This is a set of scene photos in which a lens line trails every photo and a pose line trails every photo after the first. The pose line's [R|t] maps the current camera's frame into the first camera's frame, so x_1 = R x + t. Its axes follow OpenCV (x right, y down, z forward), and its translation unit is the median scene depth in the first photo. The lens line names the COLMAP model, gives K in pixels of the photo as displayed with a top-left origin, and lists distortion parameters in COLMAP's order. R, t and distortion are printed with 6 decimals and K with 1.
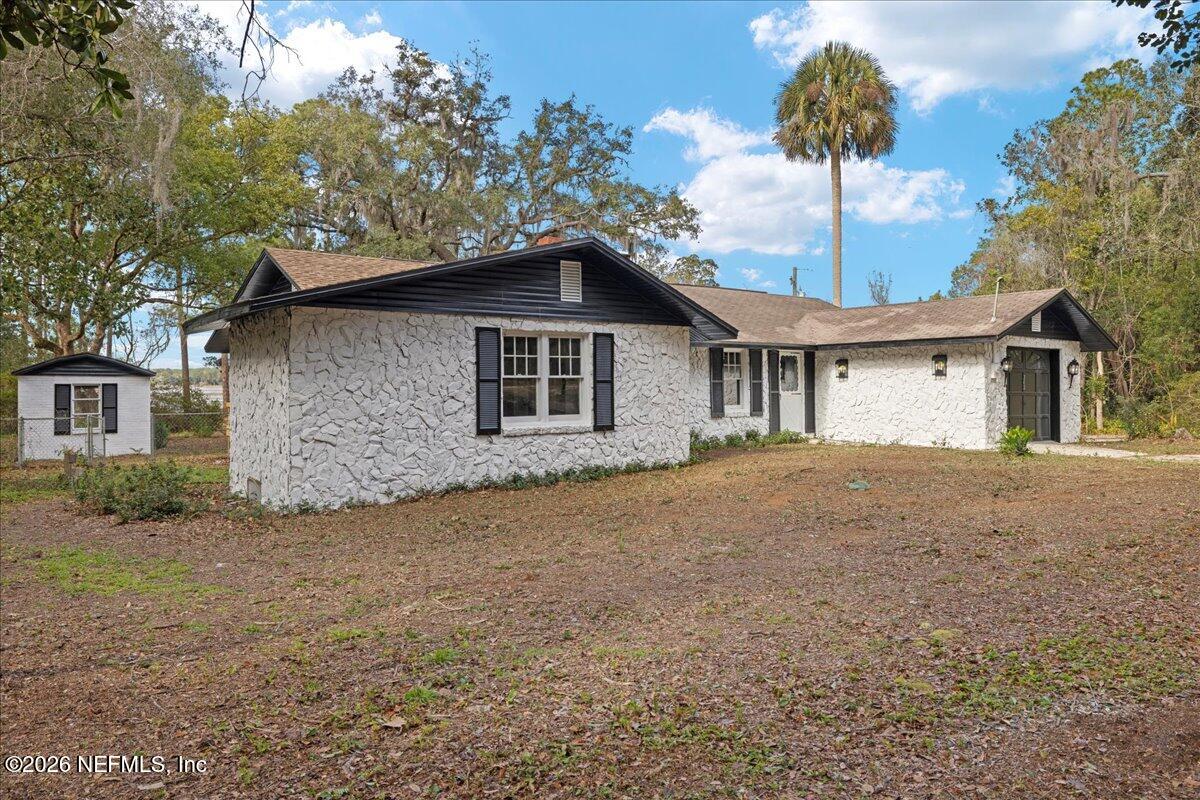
lens RADIAL K [[510.0, 0, 605.5], [0, 510.0, 393.4], [0, 0, 1]] dist [-0.003562, -0.000135]
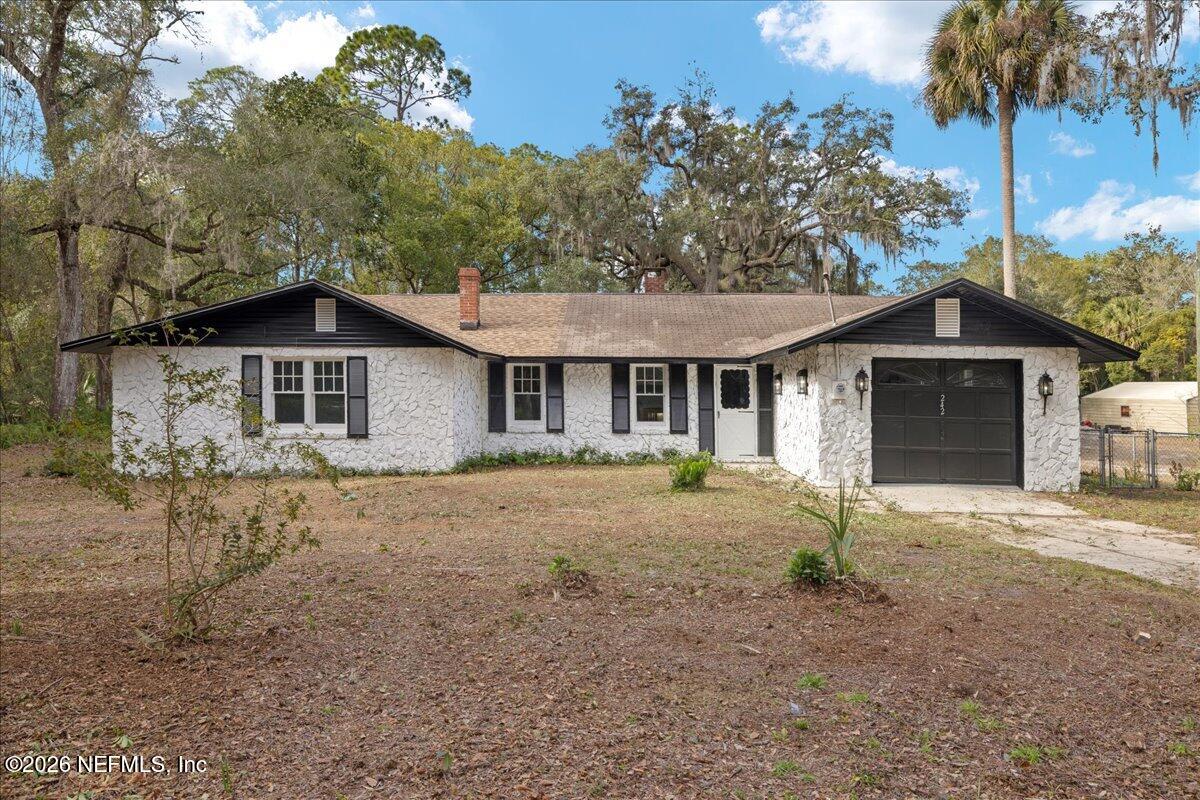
lens RADIAL K [[510.0, 0, 609.2], [0, 510.0, 404.3], [0, 0, 1]] dist [-0.003562, -0.000135]
pose [[0.909393, 0.018892, -0.415508, 1.011695], [-0.020301, 0.999793, 0.001026, -0.019095], [0.415442, 0.007502, 0.909589, 0.159472]]
